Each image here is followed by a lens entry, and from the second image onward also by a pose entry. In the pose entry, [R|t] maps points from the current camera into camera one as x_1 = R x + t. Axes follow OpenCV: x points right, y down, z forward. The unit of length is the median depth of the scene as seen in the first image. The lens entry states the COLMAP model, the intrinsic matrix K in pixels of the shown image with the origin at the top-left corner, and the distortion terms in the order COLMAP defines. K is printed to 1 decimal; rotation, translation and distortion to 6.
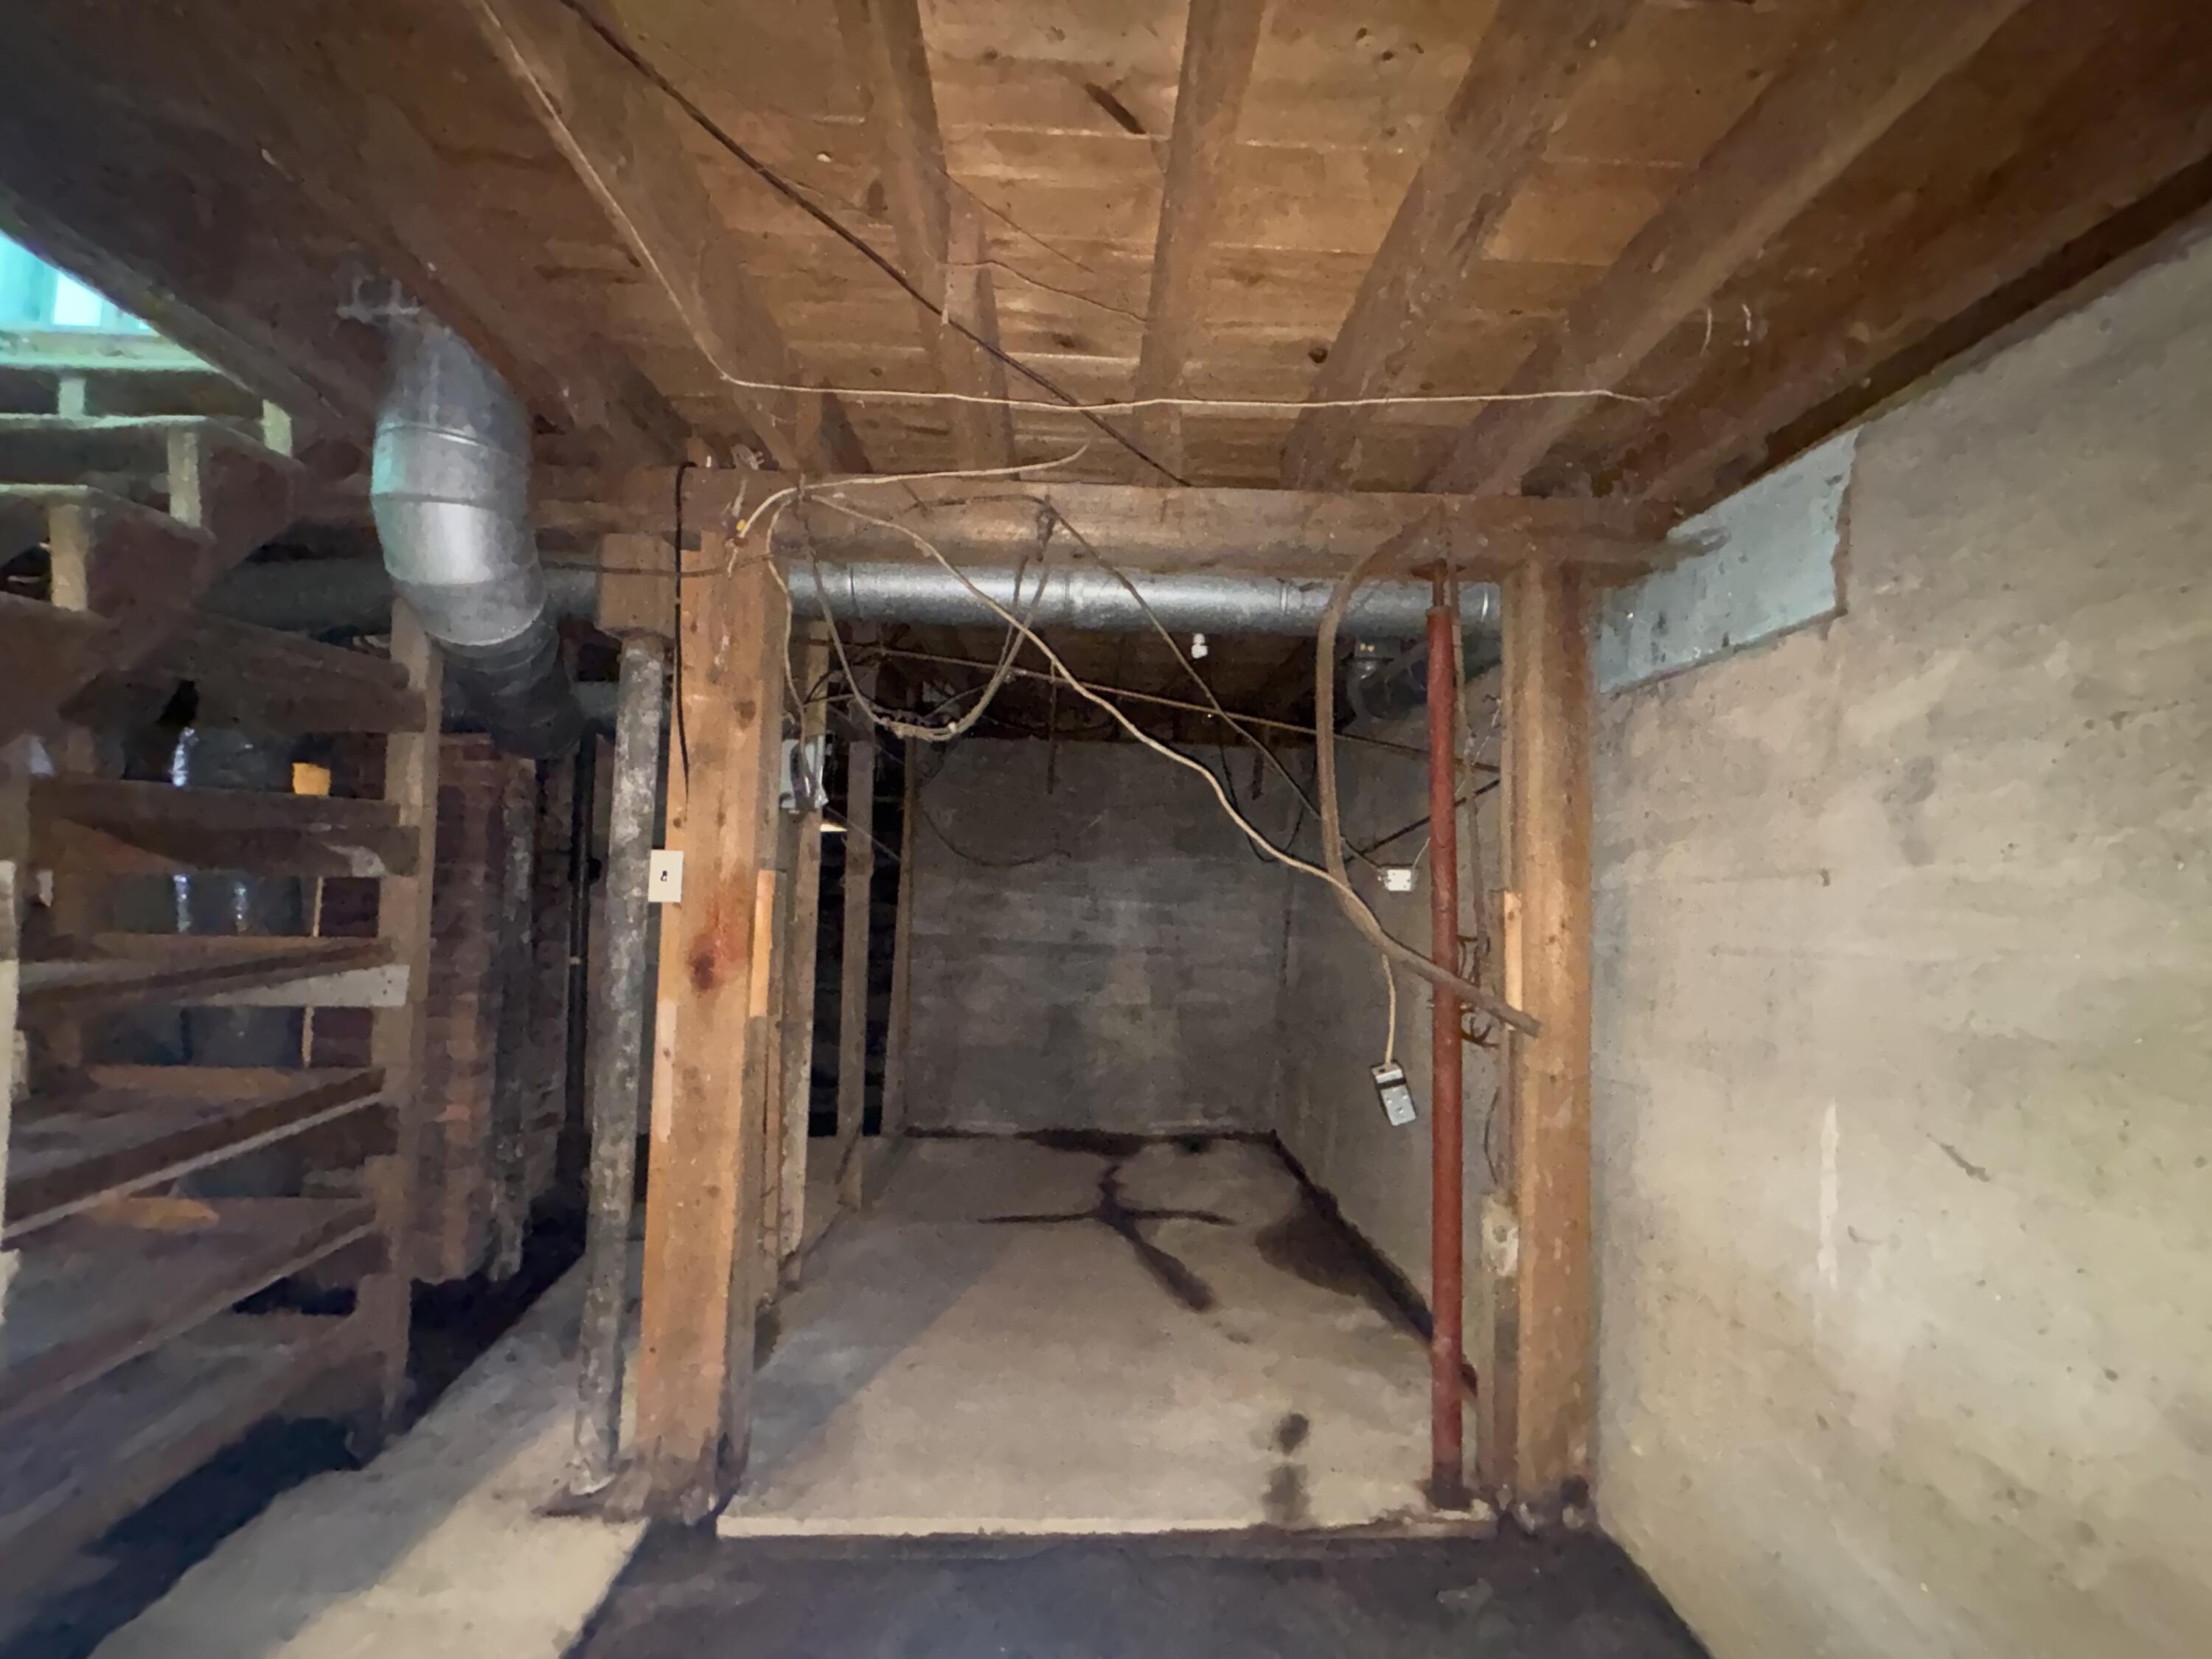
lens RADIAL K [[886.2, 0, 1110.7], [0, 886.2, 831.1], [0, 0, 1]] dist [-0.004645, 0.001144]
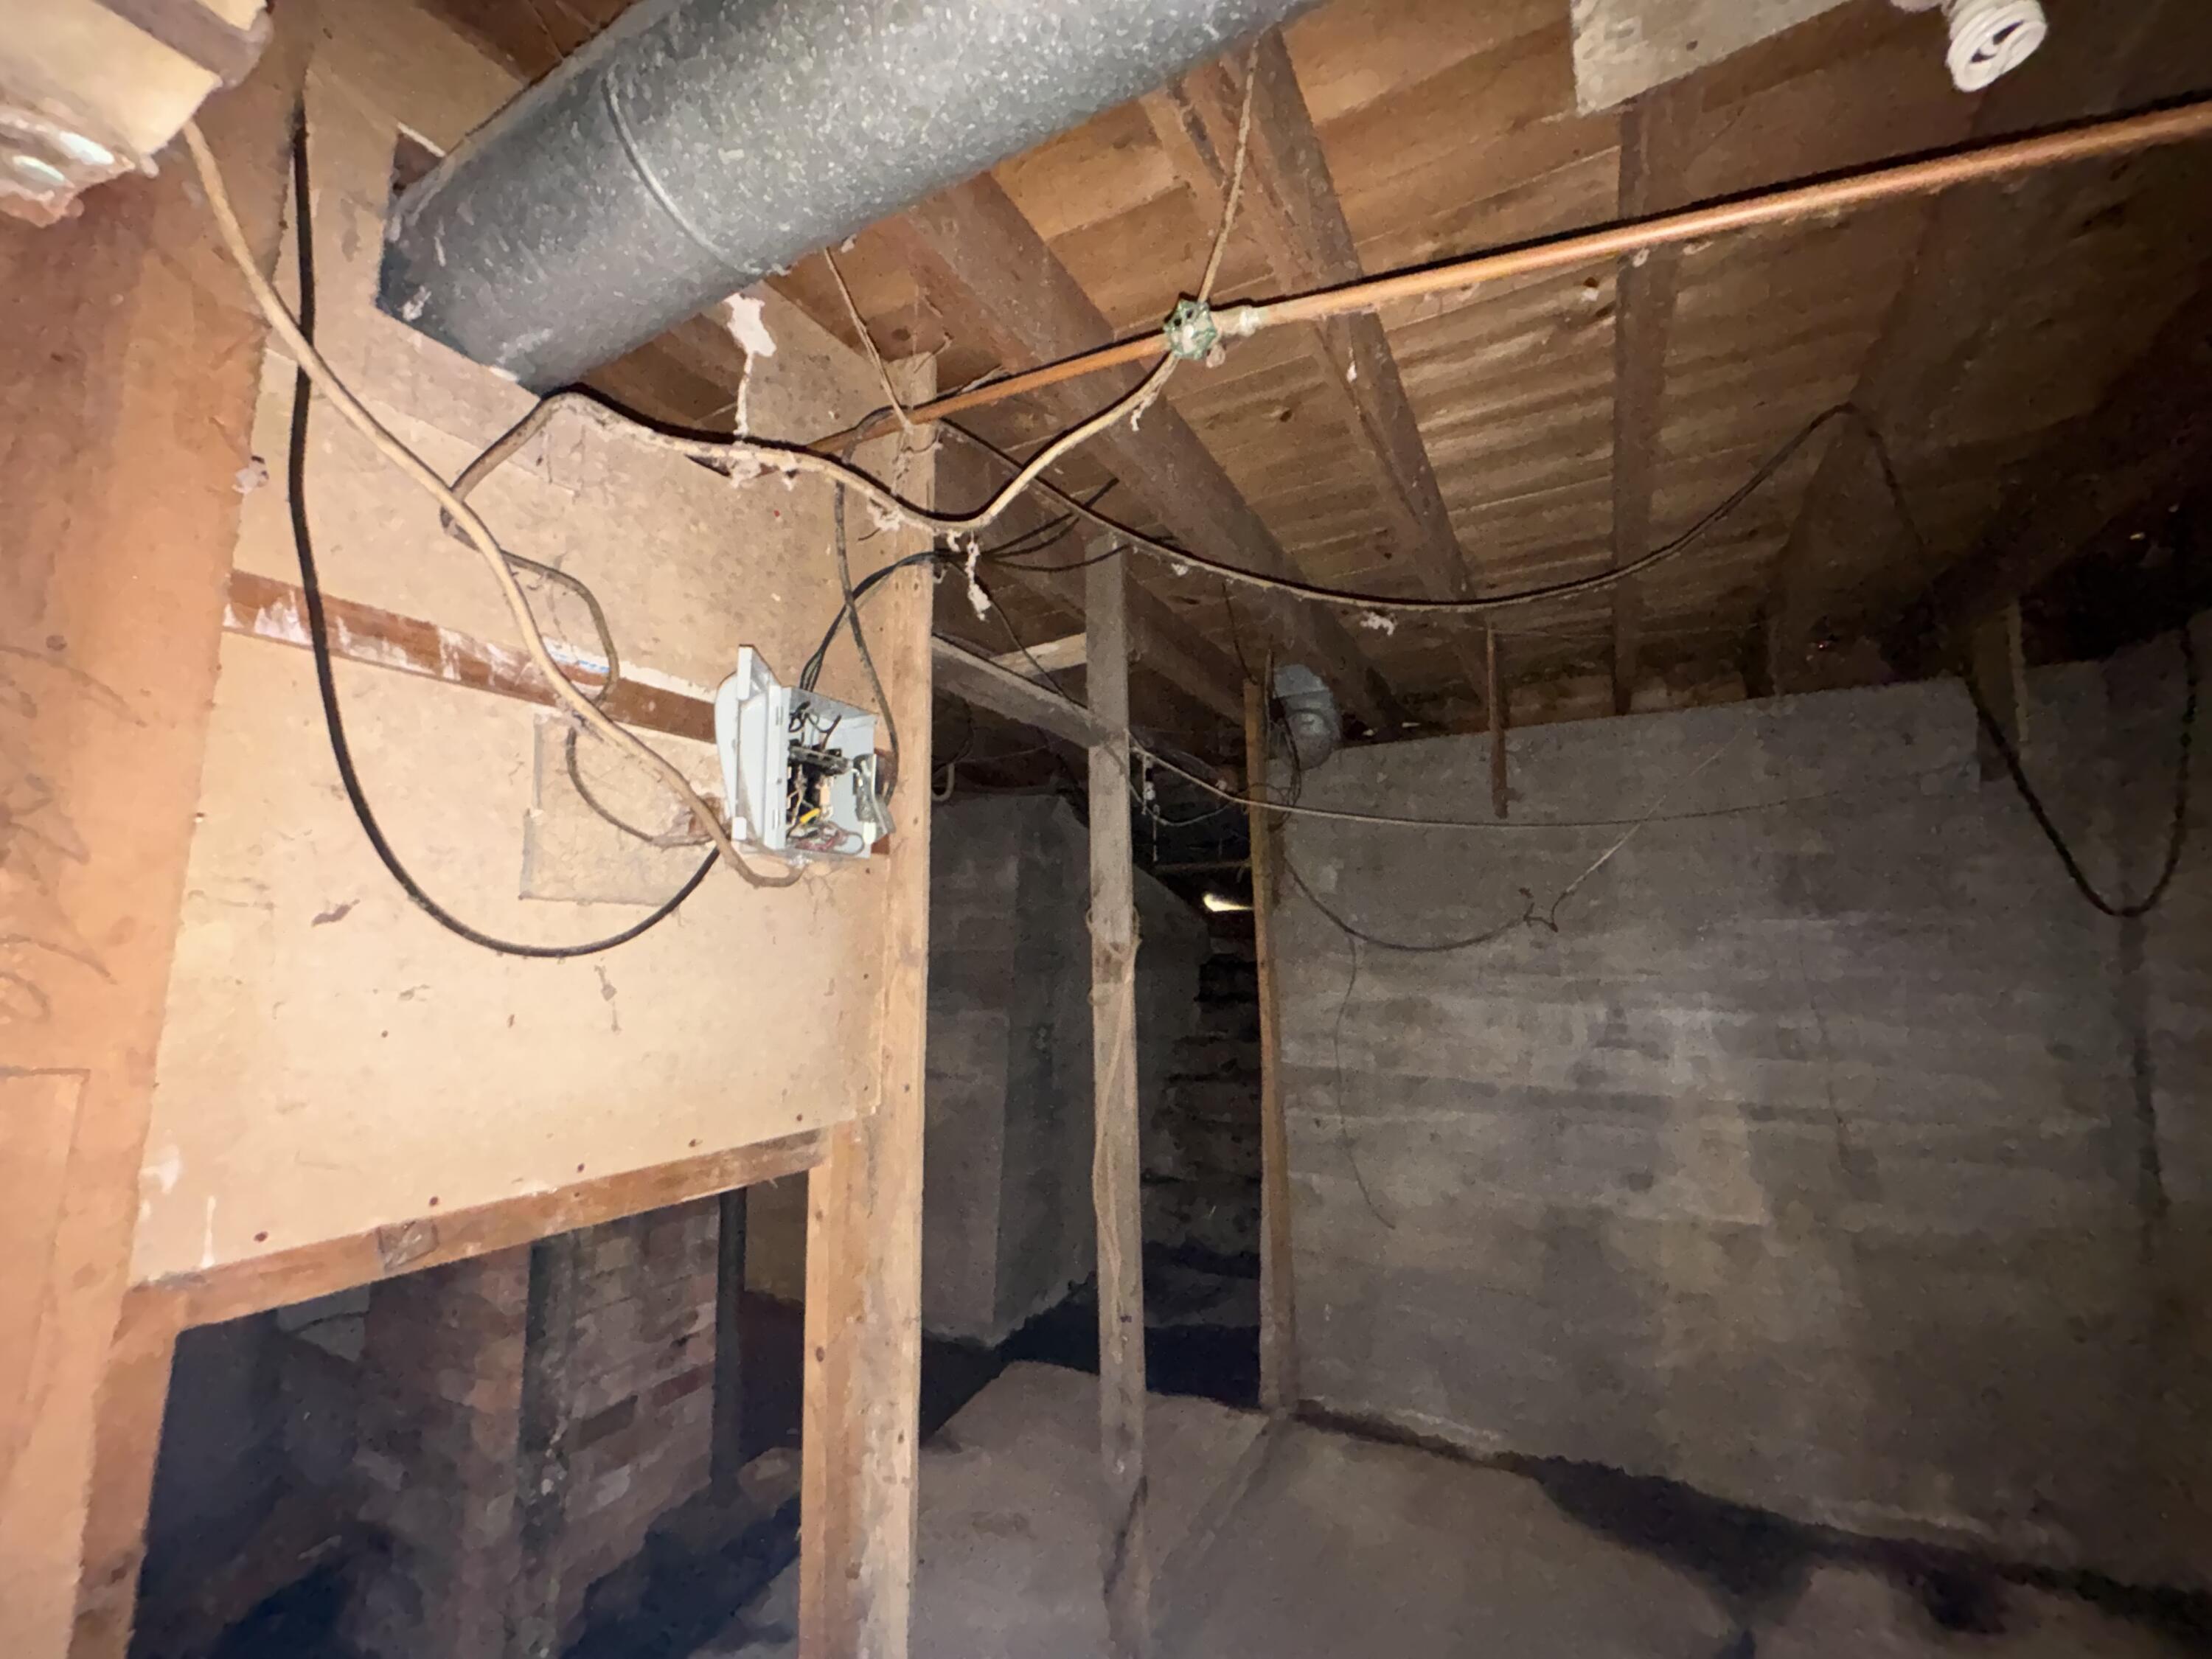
lens RADIAL K [[886.2, 0, 1106.6], [0, 886.2, 831.2], [0, 0, 1]] dist [-0.004645, 0.001144]
pose [[0.864296, -0.105670, -0.491759, -0.010077], [0.059487, 0.992296, -0.108673, 0.012192], [0.499454, 0.064672, 0.863923, 0.388627]]
